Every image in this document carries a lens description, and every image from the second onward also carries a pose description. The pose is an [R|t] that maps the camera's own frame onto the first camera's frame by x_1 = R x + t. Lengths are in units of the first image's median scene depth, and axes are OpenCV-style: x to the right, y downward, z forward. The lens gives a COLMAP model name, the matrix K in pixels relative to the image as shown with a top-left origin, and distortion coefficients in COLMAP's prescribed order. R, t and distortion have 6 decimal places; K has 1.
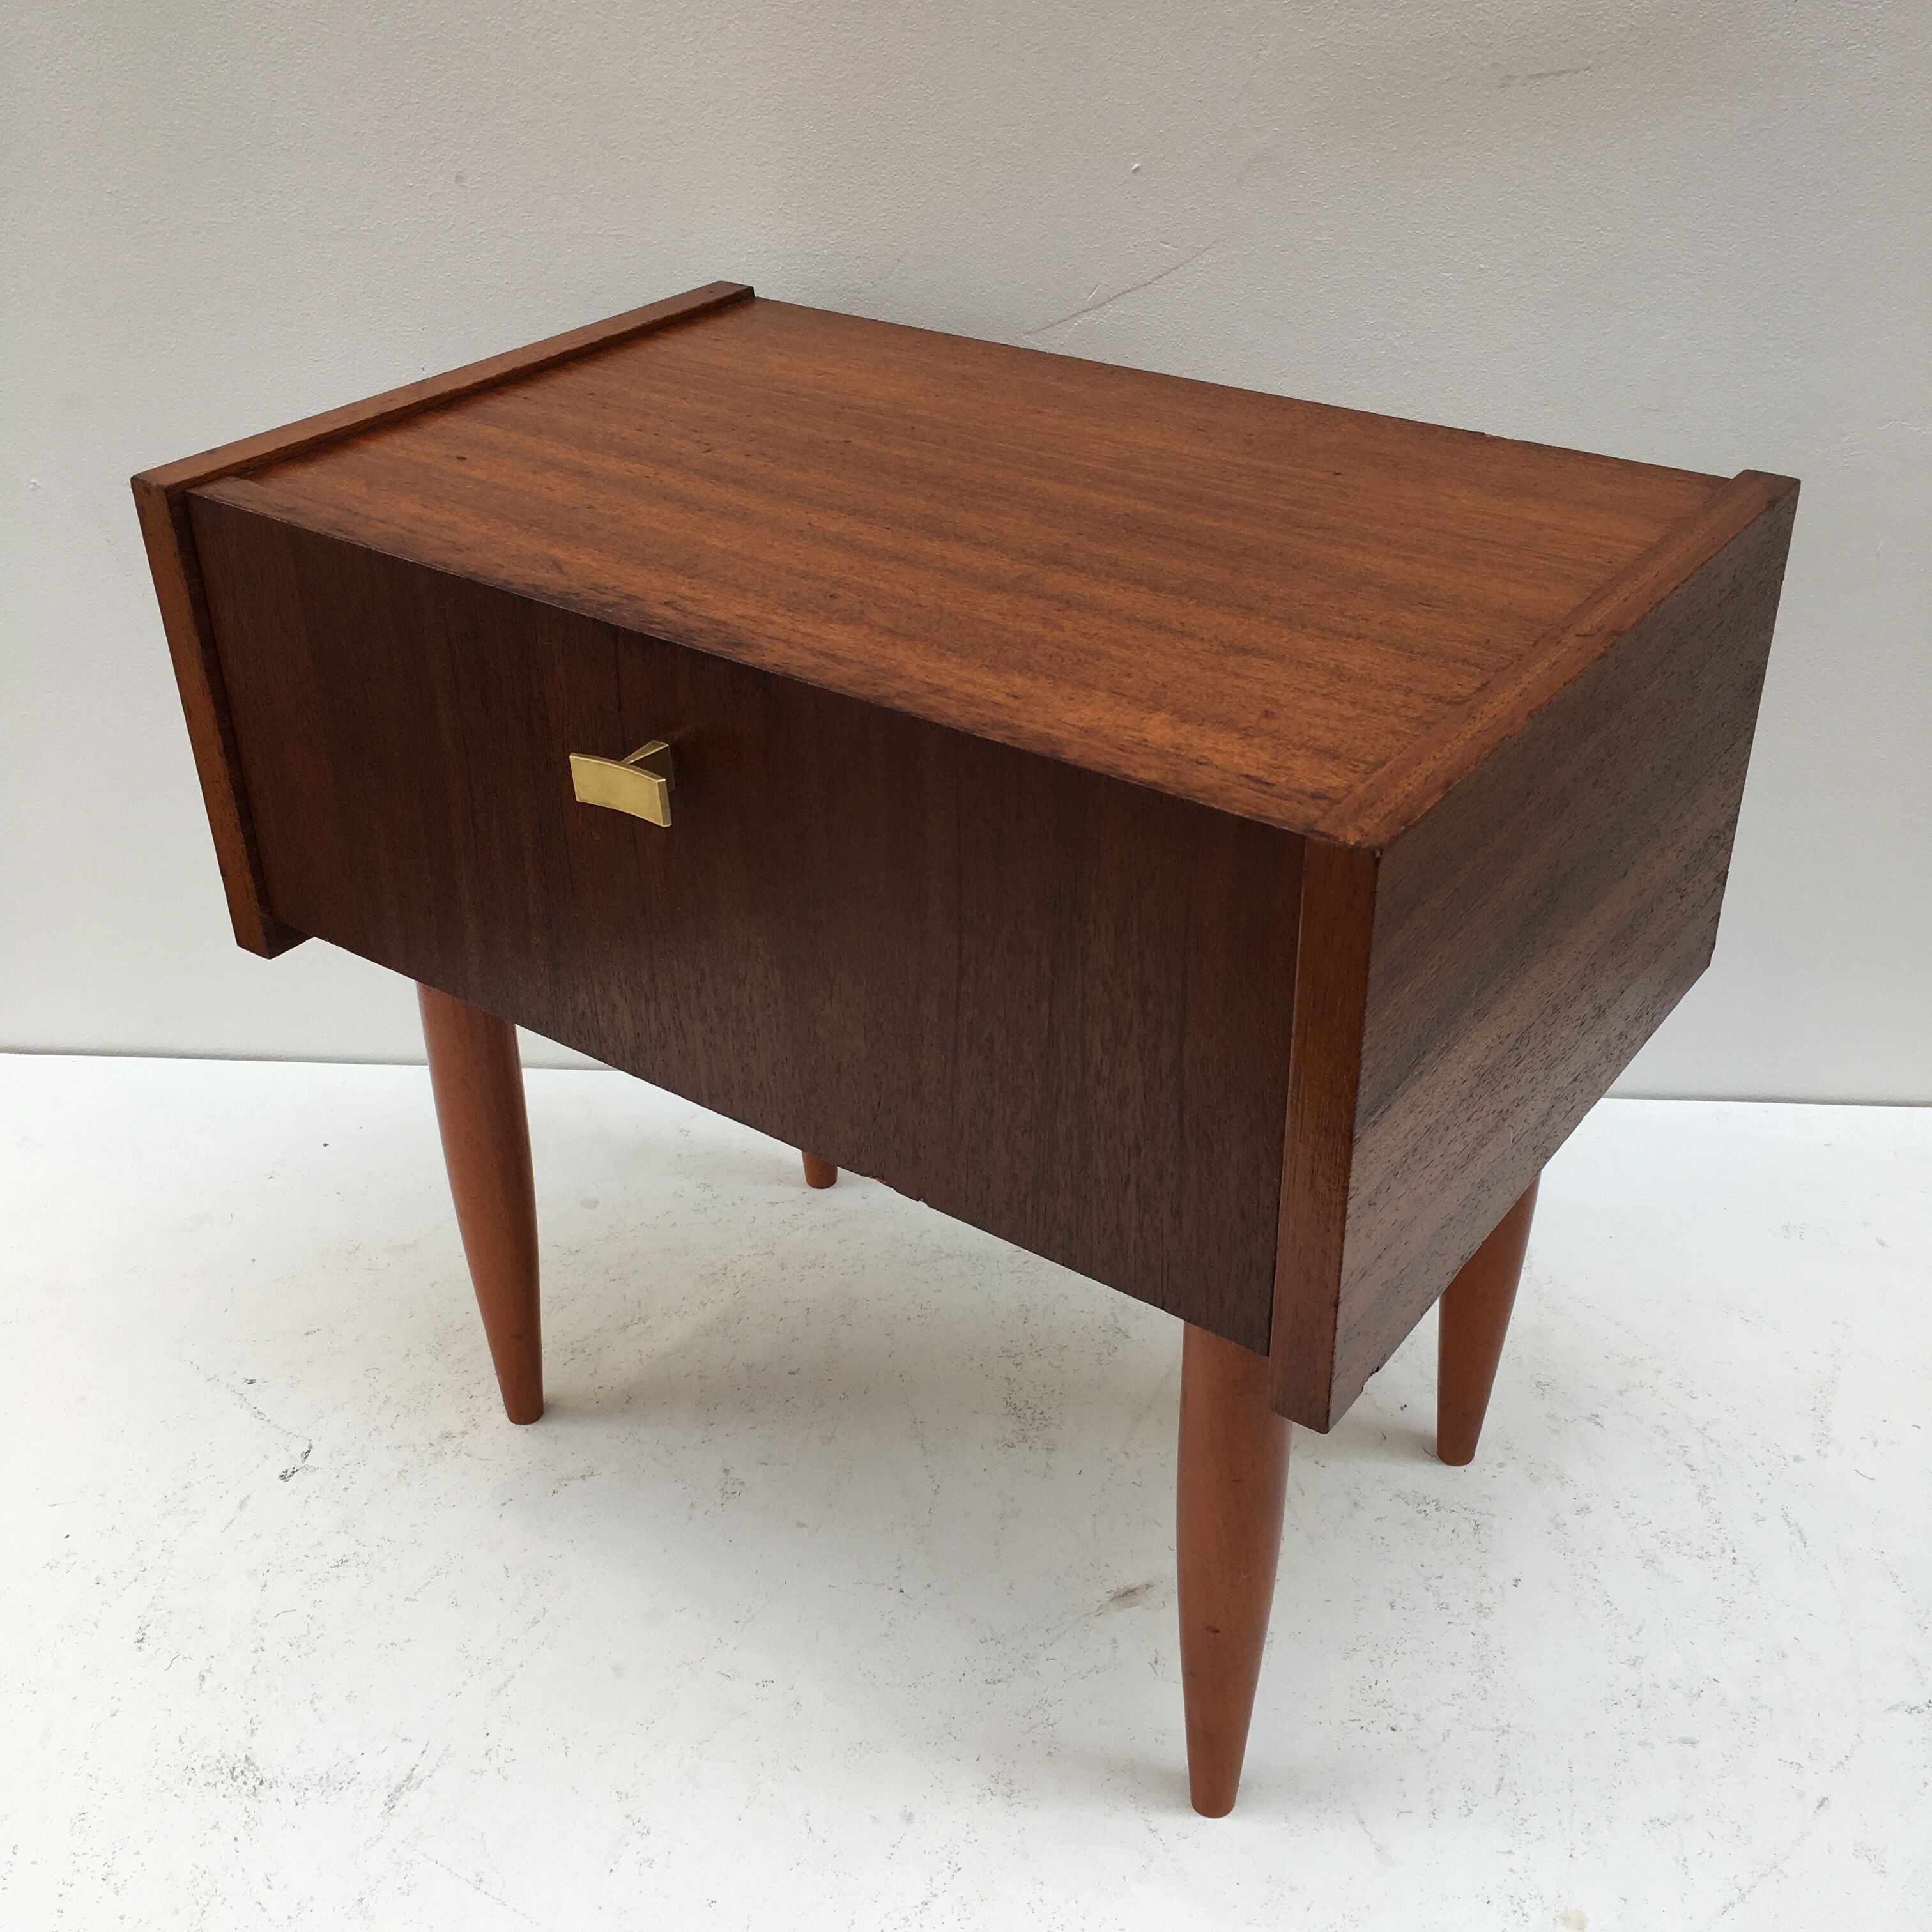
lens RADIAL K [[2205.7, 0, 972.2], [0, 2205.7, 968.8], [0, 0, 1]] dist [0.075040, -0.089935]
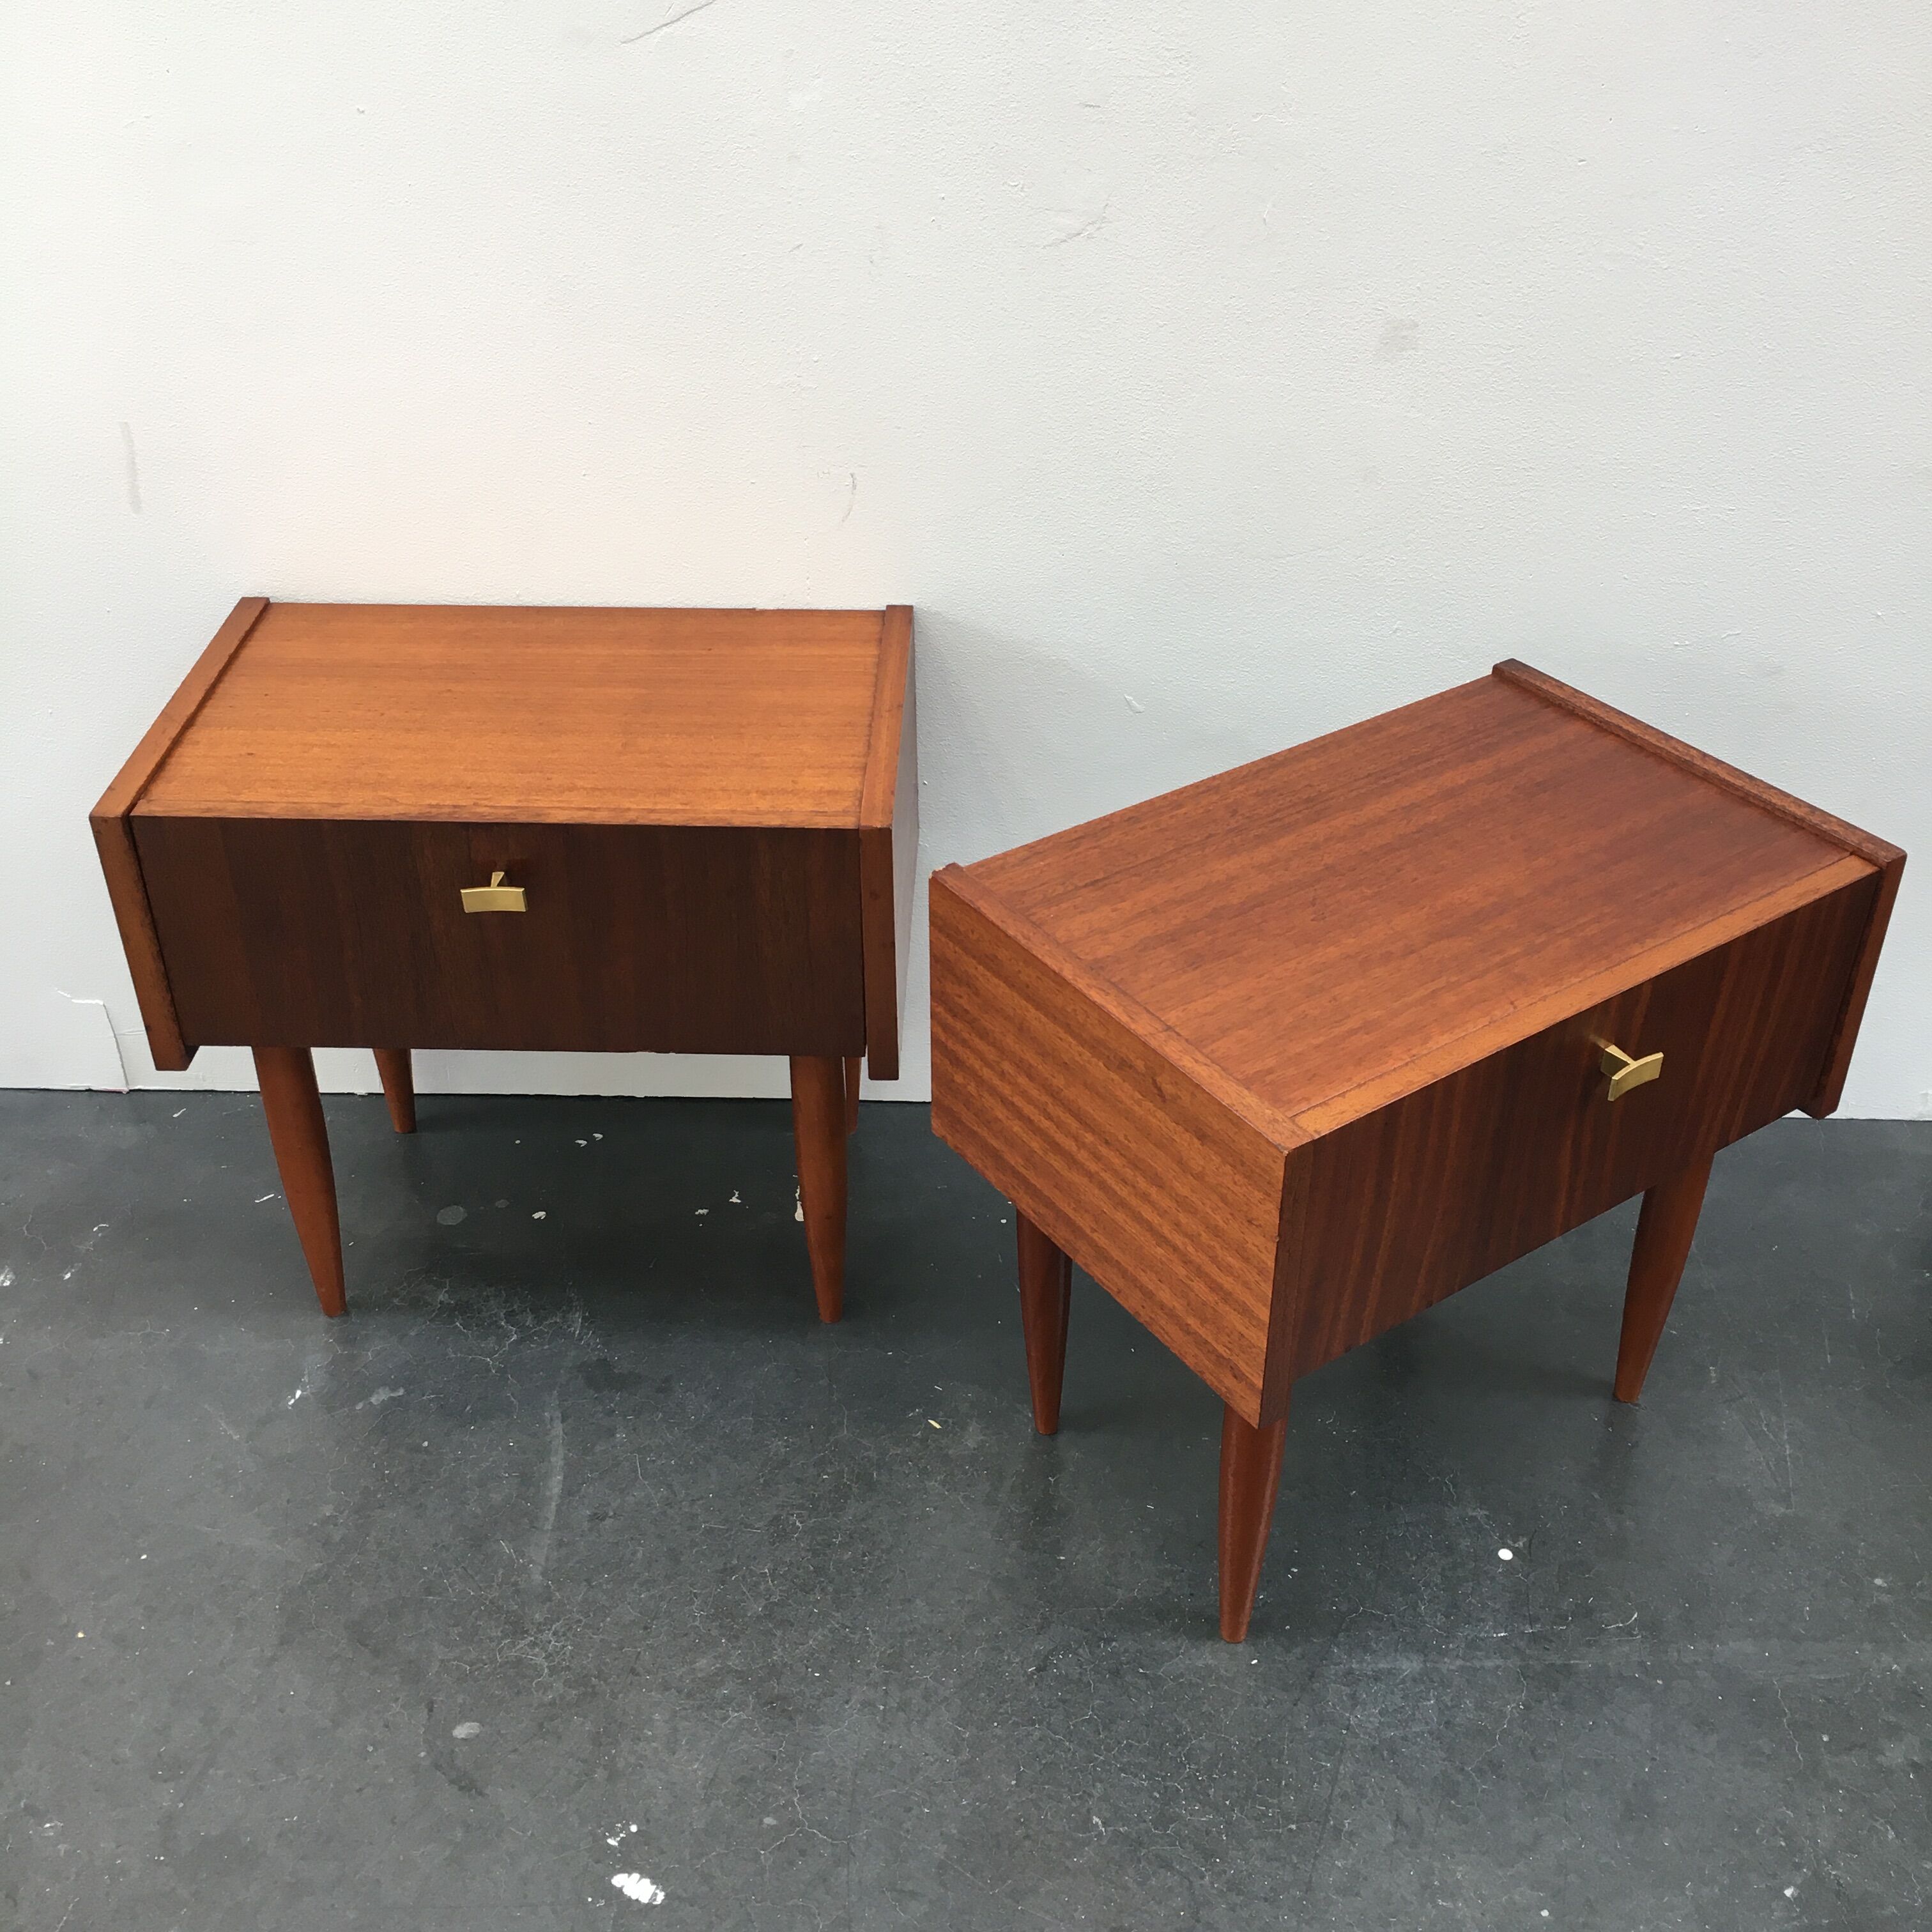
lens RADIAL K [[2202.7, 0, 977.7], [0, 2202.7, 965.7], [0, 0, 1]] dist [0.070522, -0.065016]
pose [[0.824891, -0.303796, 0.476721, -0.660451], [0.285745, 0.951731, 0.112064, -0.106317], [-0.487755, 0.043780, 0.871882, -0.820756]]
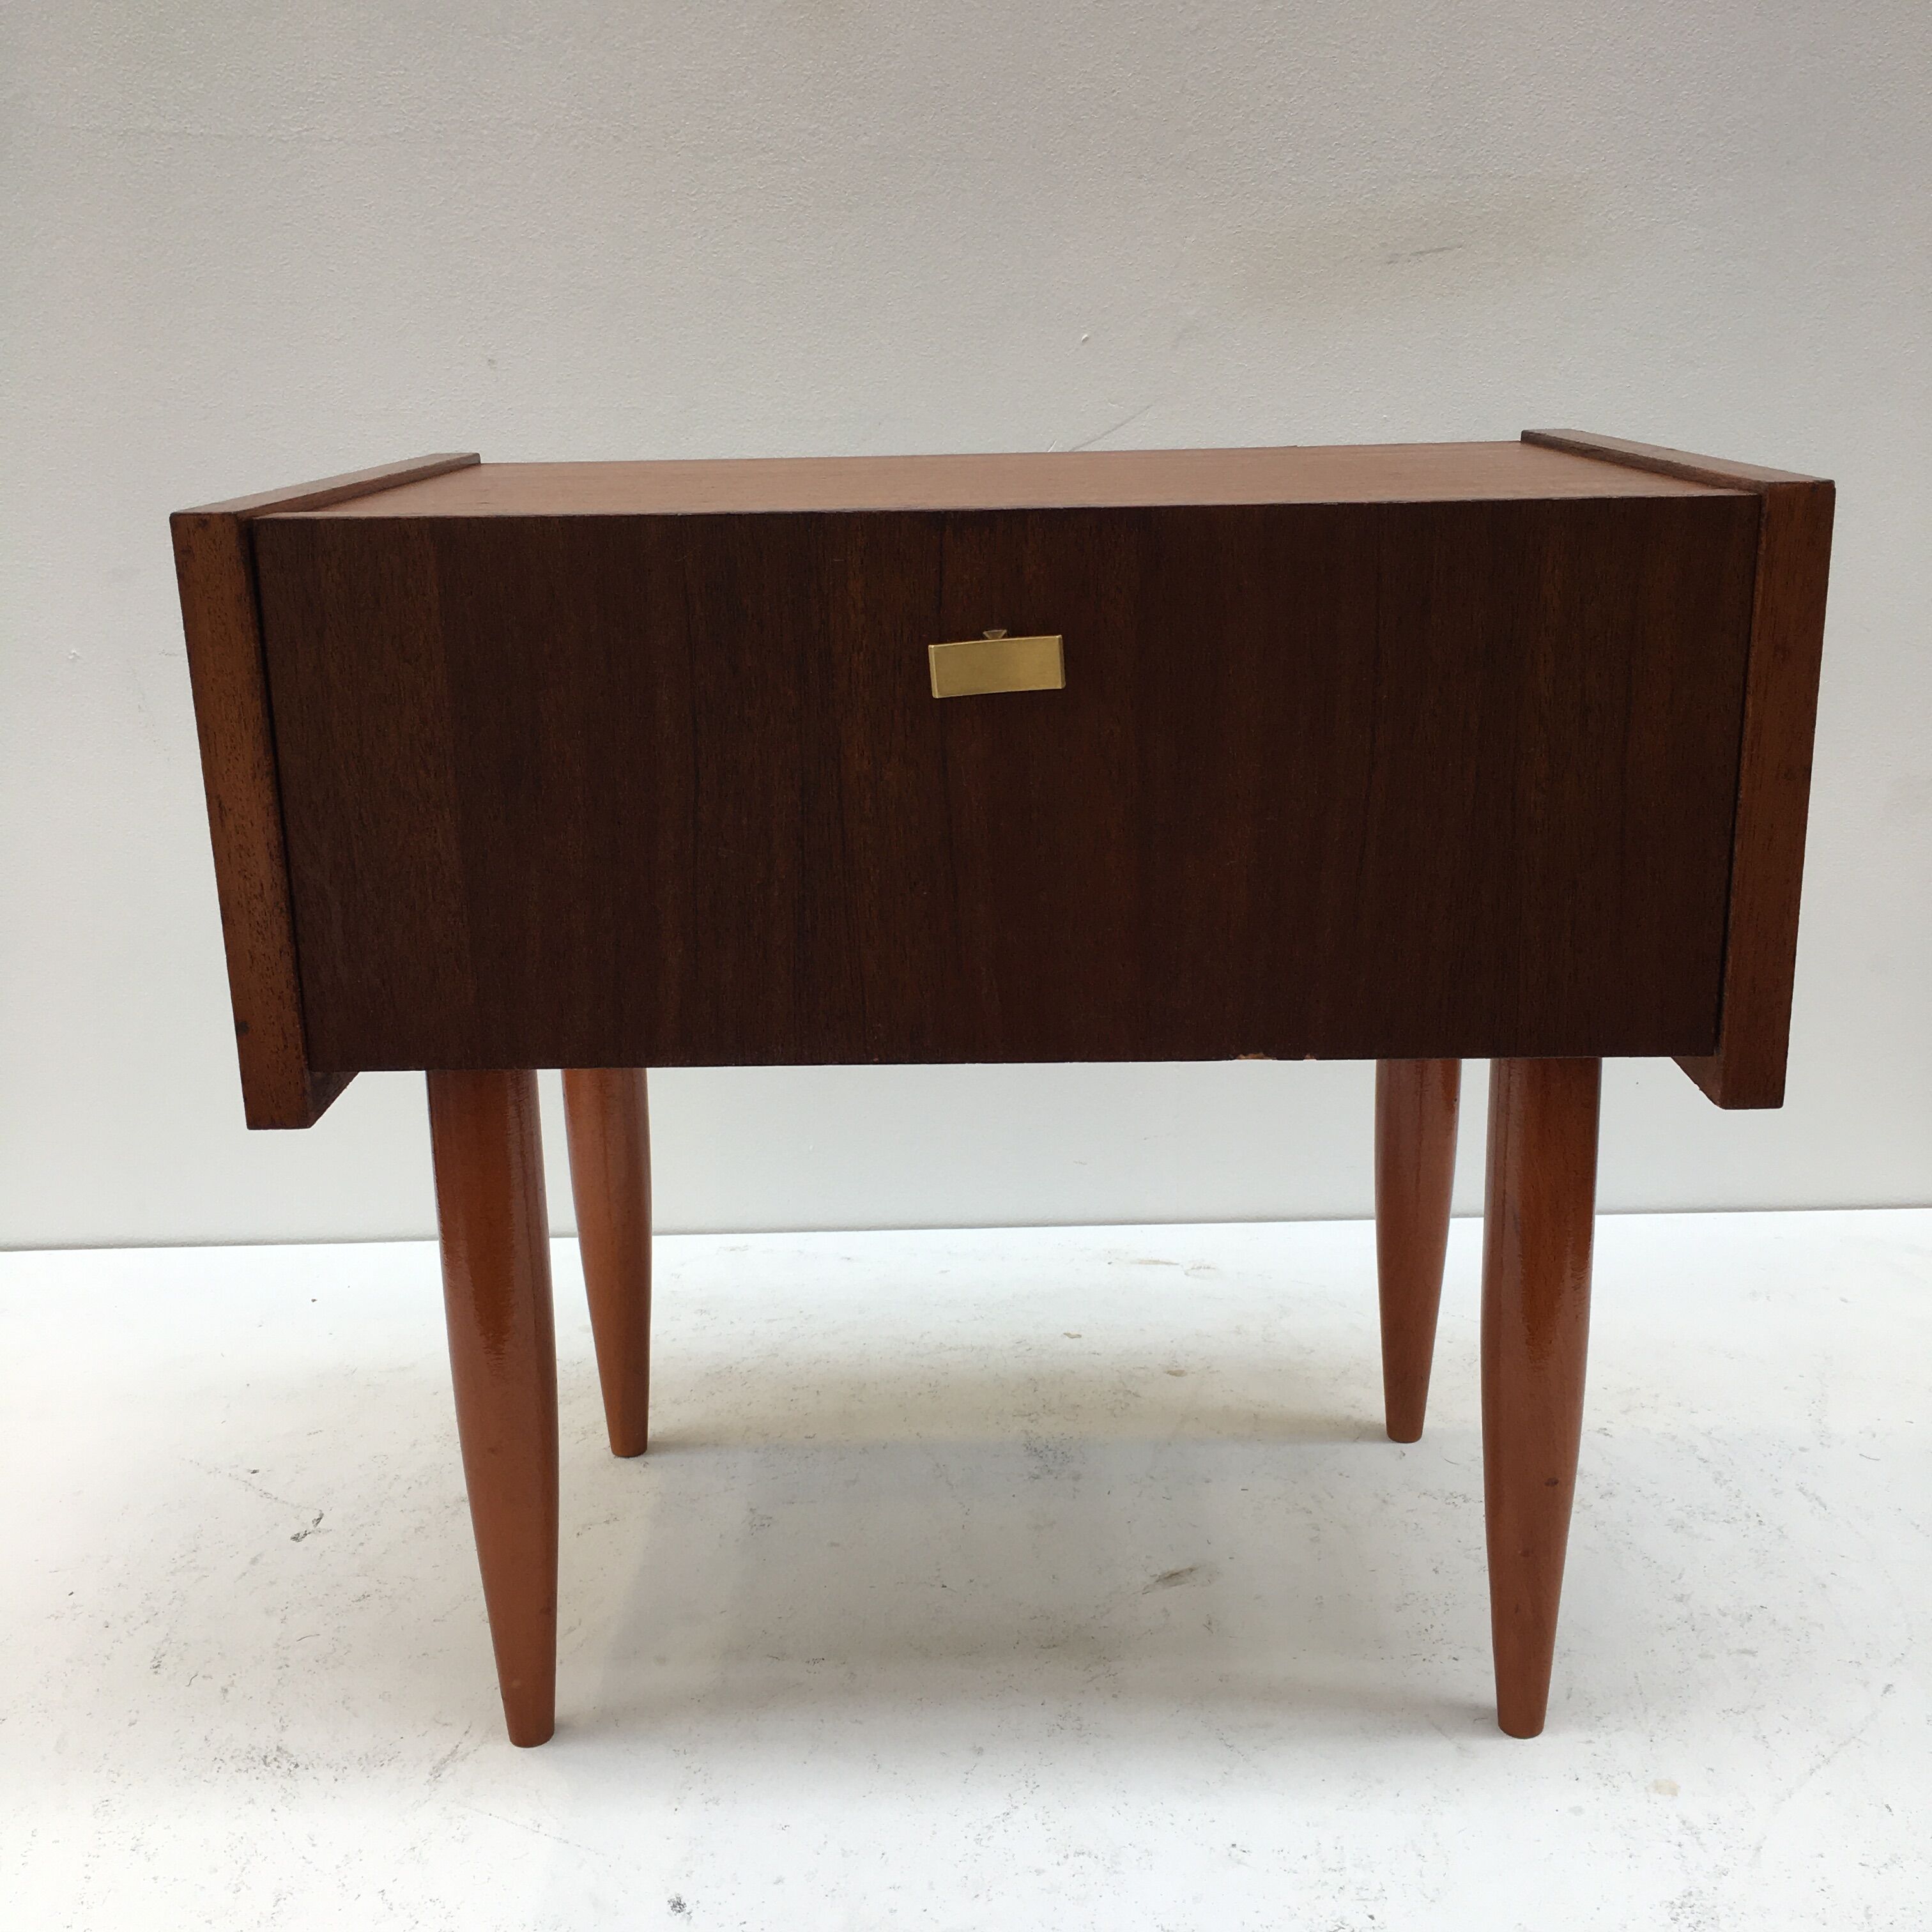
lens RADIAL K [[2205.7, 0, 972.2], [0, 2205.7, 968.8], [0, 0, 1]] dist [0.075040, -0.089935]
pose [[0.820300, -0.161206, 0.548745, -0.611909], [0.309263, 0.932112, -0.188477, 0.186659], [-0.481108, 0.324314, 0.814466, 0.230914]]
